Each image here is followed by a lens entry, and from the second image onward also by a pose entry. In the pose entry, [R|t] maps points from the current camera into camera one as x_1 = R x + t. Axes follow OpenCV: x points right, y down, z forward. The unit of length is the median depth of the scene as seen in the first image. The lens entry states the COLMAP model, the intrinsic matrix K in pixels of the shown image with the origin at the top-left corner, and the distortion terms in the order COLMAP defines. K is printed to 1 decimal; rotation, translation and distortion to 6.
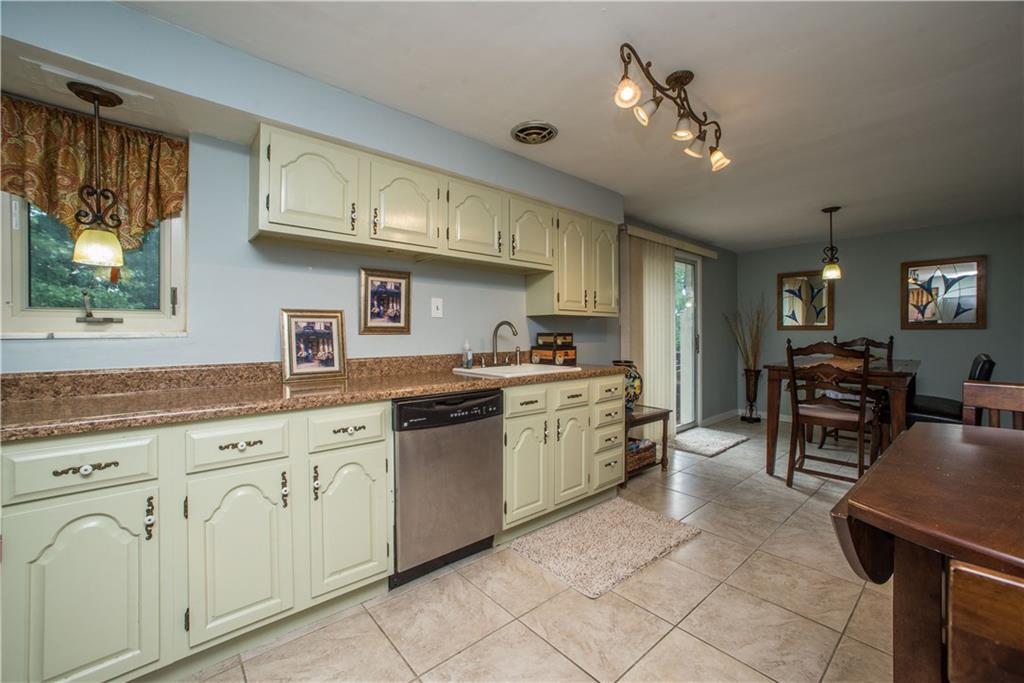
lens RADIAL K [[418.4, 0, 508.4], [0, 418.4, 338.1], [0, 0, 1]] dist [-0.032483, 0.009440]
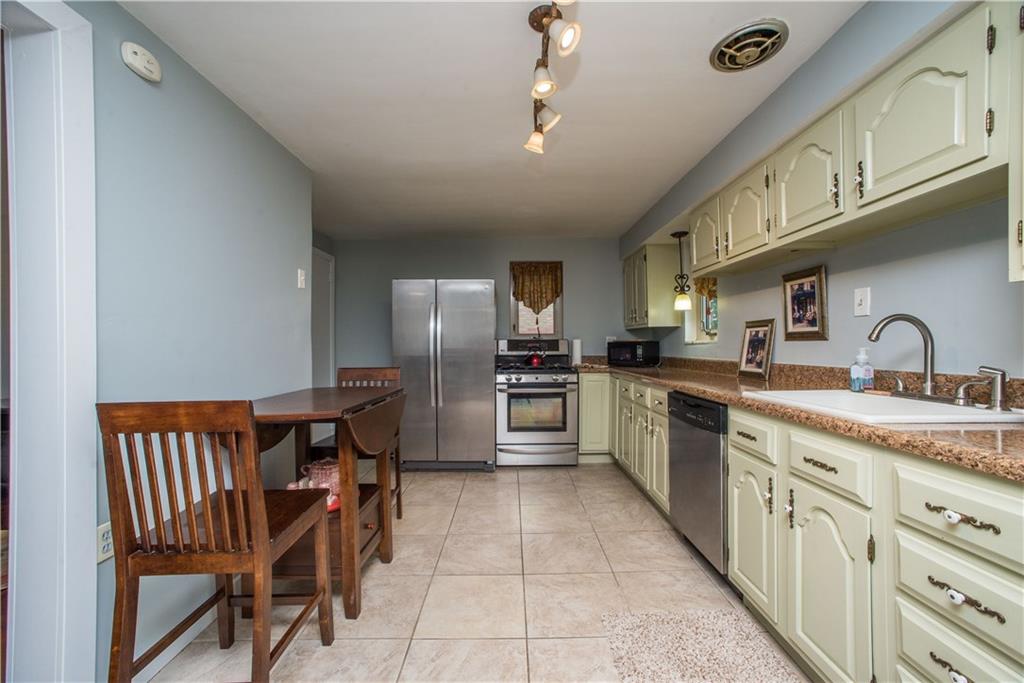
lens RADIAL K [[418.4, 0, 516.6], [0, 418.4, 342.5], [0, 0, 1]] dist [-0.032483, 0.009440]
pose [[-0.638582, 0.004036, -0.769543, 0.812376], [0.002754, 0.999992, 0.002959, -0.008860], [0.769548, -0.000230, -0.638588, 1.102363]]
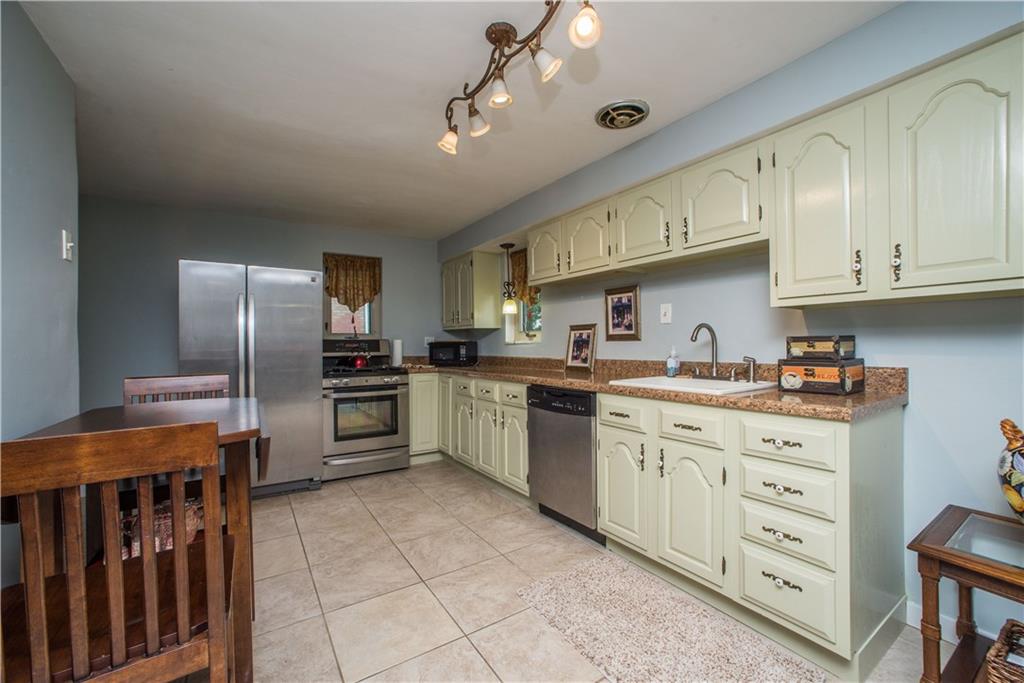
lens RADIAL K [[418.4, 0, 520.7], [0, 418.4, 341.1], [0, 0, 1]] dist [-0.032483, 0.009440]
pose [[-0.111376, -0.001498, -0.993777, 0.949057], [0.000510, 0.999999, -0.001564, -0.006402], [0.993778, -0.000682, -0.111375, 0.850505]]
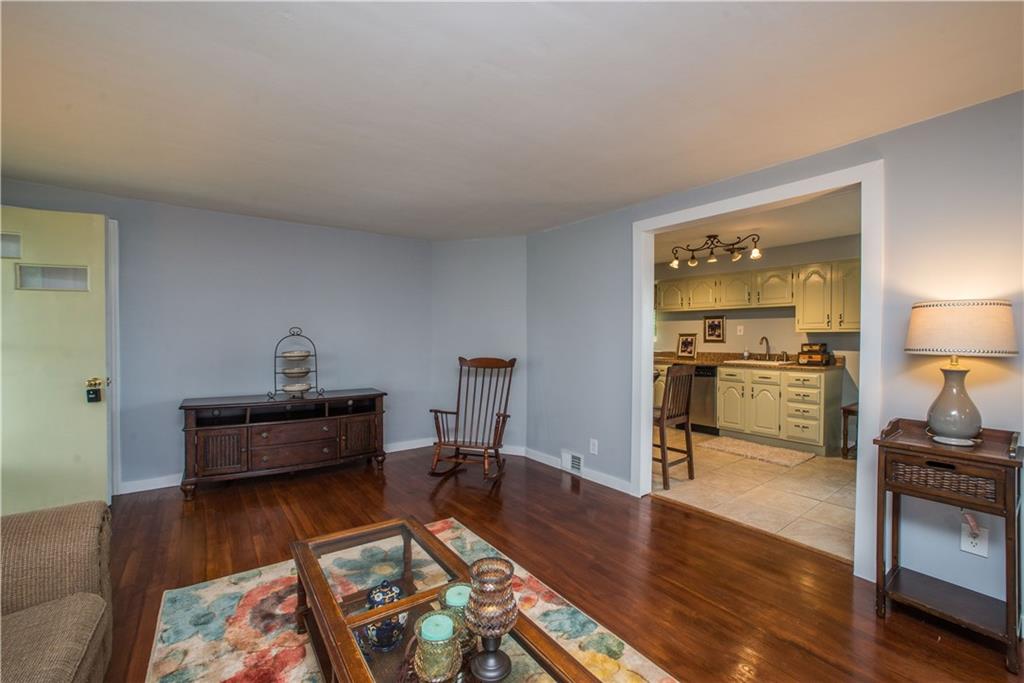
lens RADIAL K [[418.4, 0, 526.0], [0, 418.4, 346.4], [0, 0, 1]] dist [-0.032483, 0.009440]
pose [[-0.052332, 0.024291, -0.998334, 2.174796], [-0.009514, 0.999647, 0.024821, -0.037785], [0.998584, 0.010797, -0.052082, 0.042514]]
